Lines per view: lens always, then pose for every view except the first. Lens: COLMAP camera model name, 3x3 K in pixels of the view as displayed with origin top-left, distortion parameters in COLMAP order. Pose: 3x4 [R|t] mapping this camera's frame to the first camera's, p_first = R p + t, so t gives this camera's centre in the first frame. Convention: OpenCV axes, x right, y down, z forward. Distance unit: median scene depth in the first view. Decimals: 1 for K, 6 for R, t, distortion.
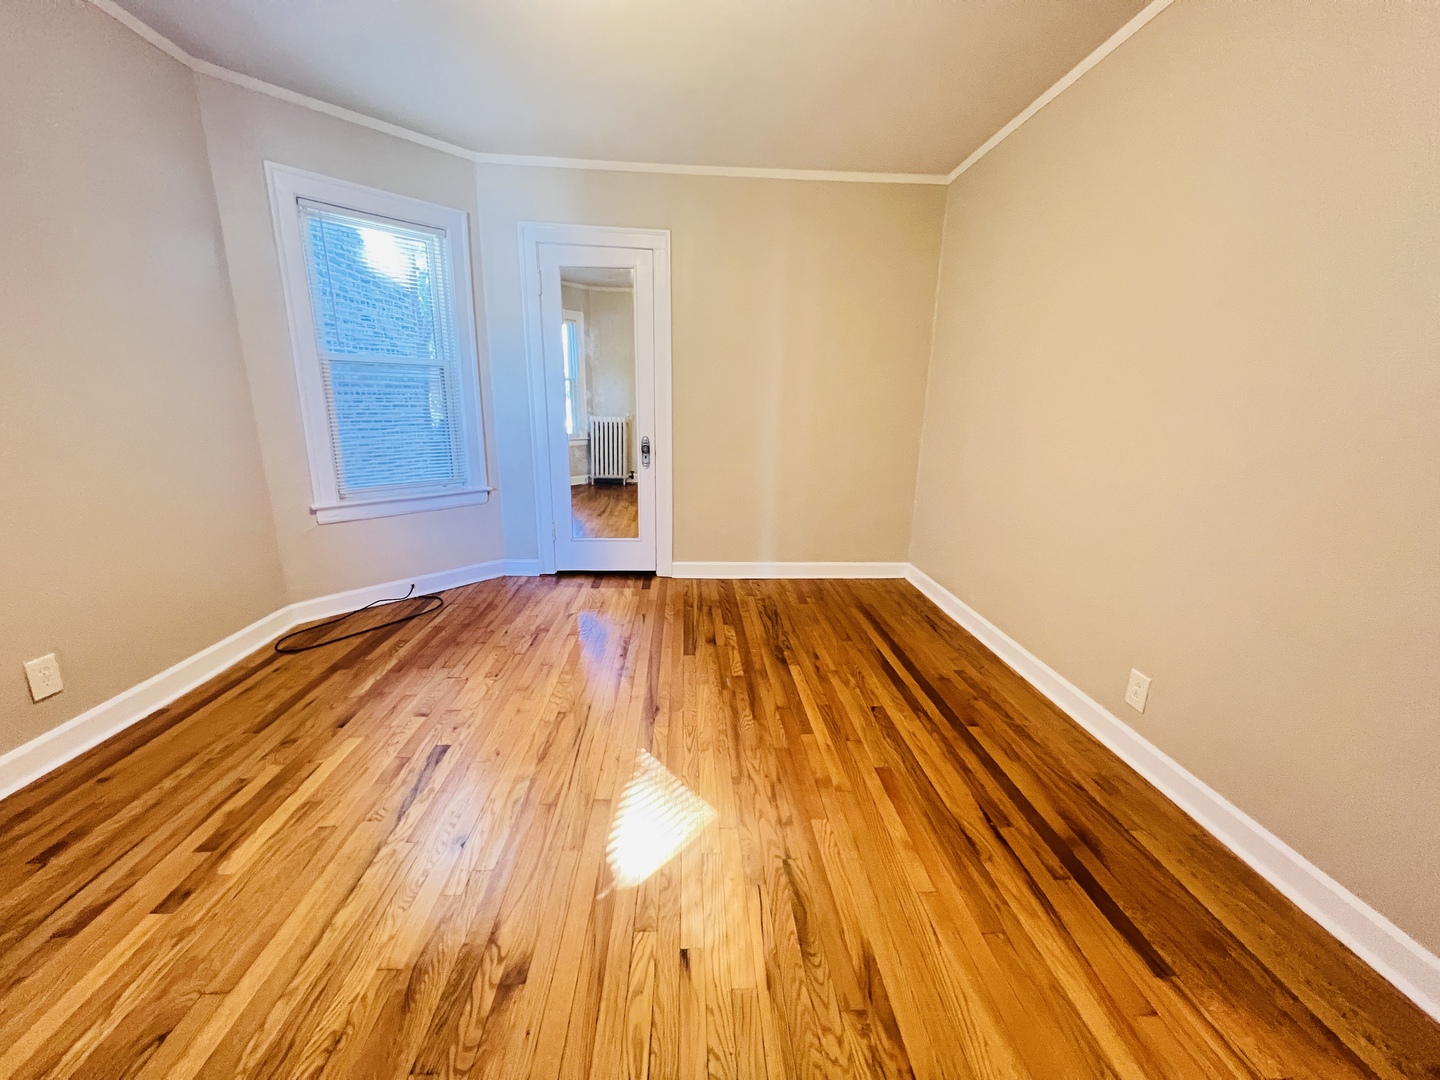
lens RADIAL K [[572.6, 0, 719.5], [0, 572.6, 543.3], [0, 0, 1]] dist [-0.003074, 0.000931]
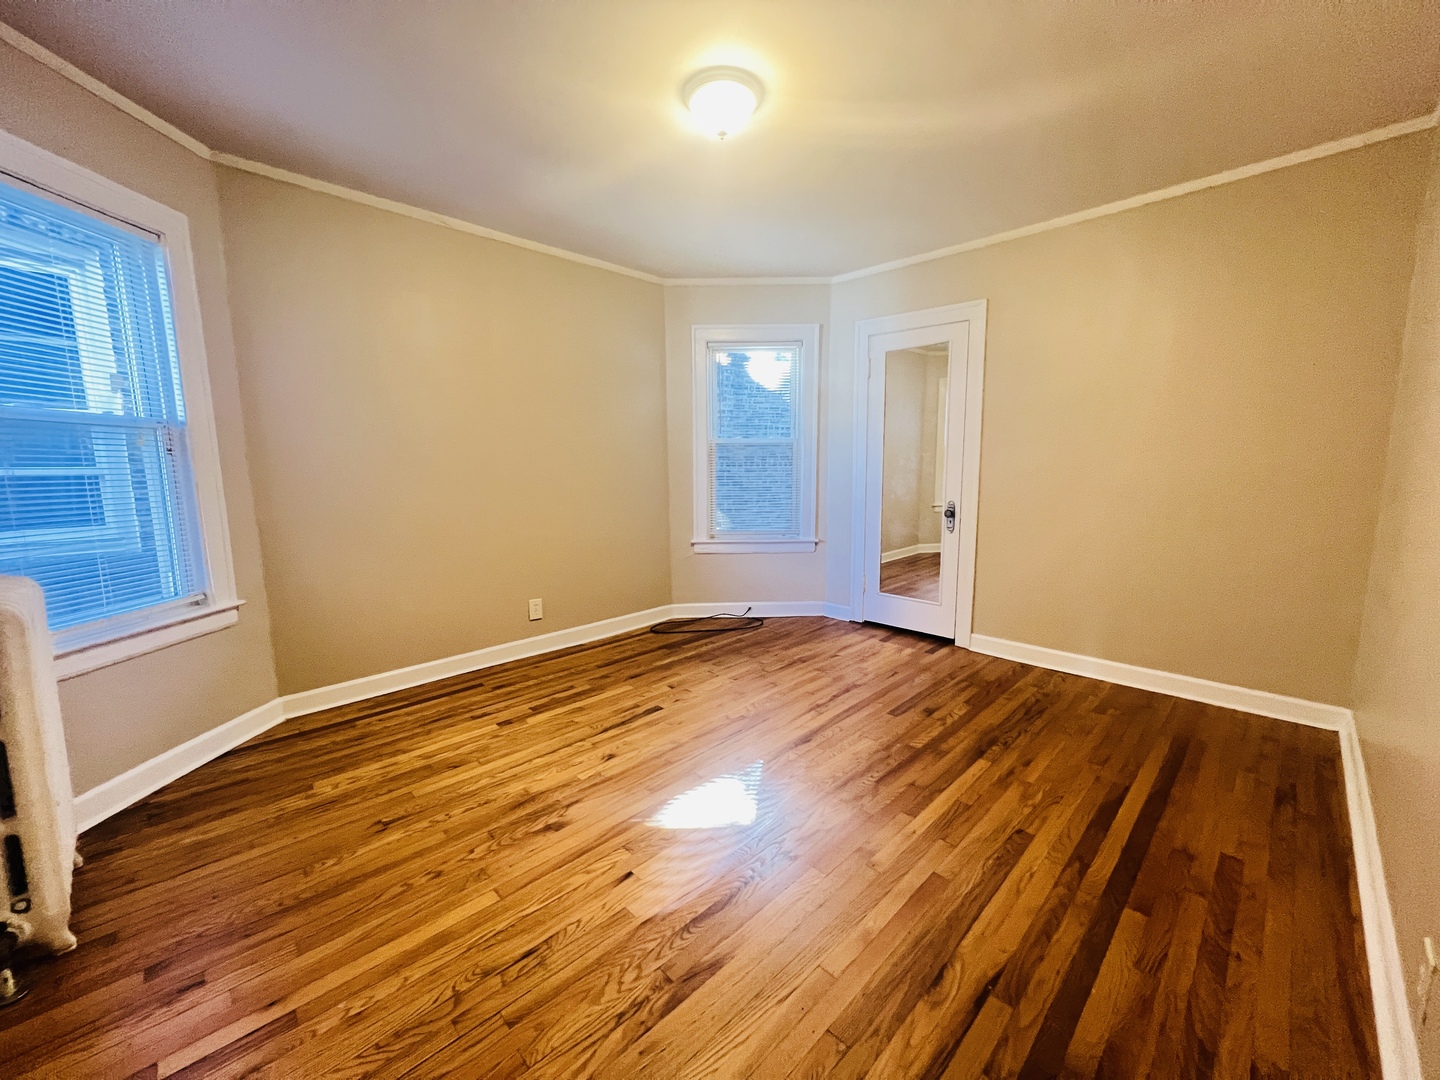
lens RADIAL K [[572.6, 0, 719.5], [0, 572.6, 543.3], [0, 0, 1]] dist [-0.003074, 0.000931]
pose [[0.661555, 0.080230, -0.745592, 0.599716], [-0.163144, 0.985844, -0.038673, -0.016642], [0.731935, 0.147223, 0.665279, 0.089136]]
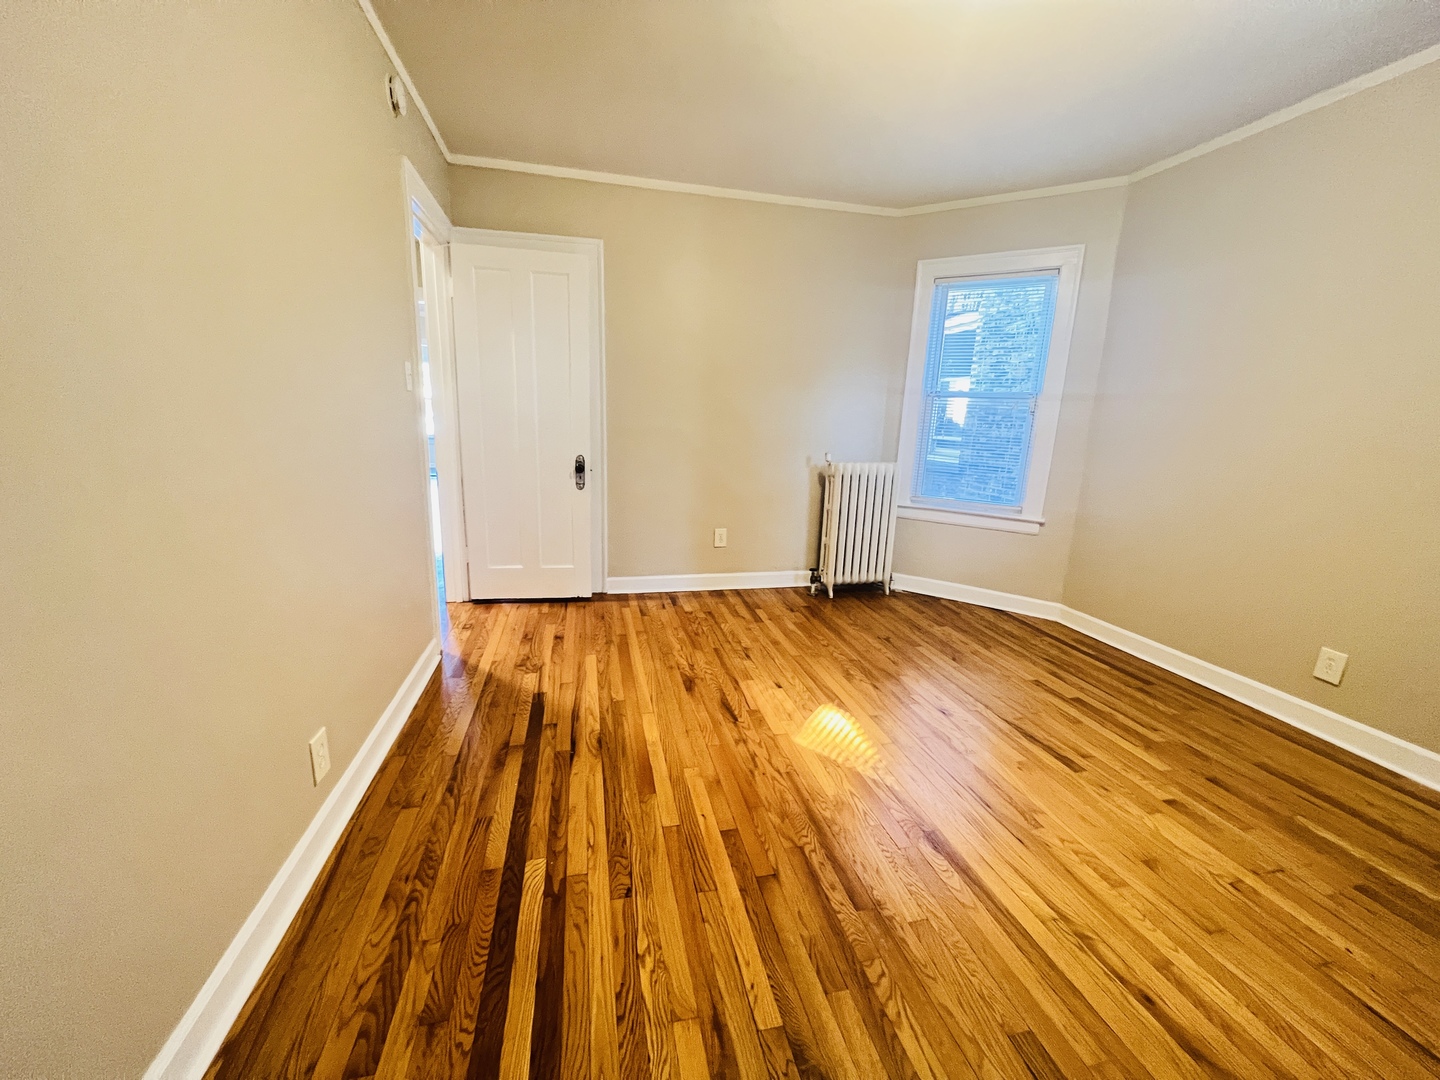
lens RADIAL K [[572.6, 0, 719.5], [0, 572.6, 543.3], [0, 0, 1]] dist [-0.003074, 0.000931]
pose [[-0.983419, -0.016870, -0.180560, 0.309970], [-0.096406, 0.891951, 0.441735, -0.361790], [0.153599, 0.451818, -0.878788, 1.489835]]
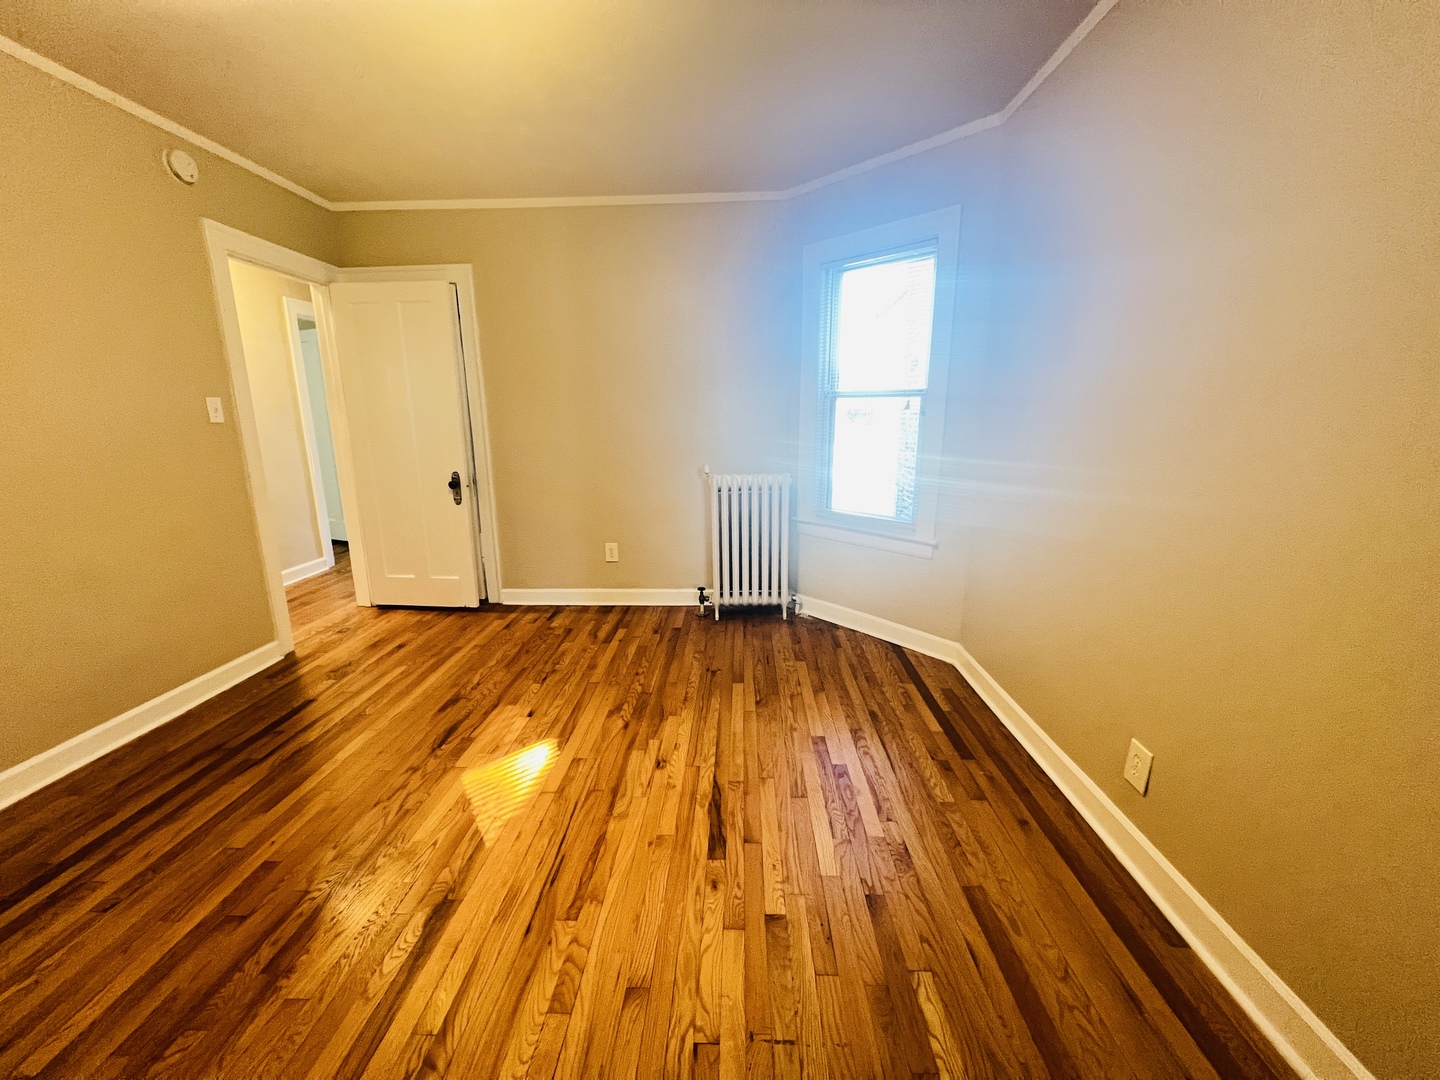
lens RADIAL K [[572.6, 0, 719.5], [0, 572.6, 543.3], [0, 0, 1]] dist [-0.003074, 0.000931]
pose [[-0.995496, -0.035786, 0.087794, -0.504158], [0.007840, 0.891779, 0.452403, -0.402004], [-0.094482, 0.451054, -0.887482, 1.419717]]
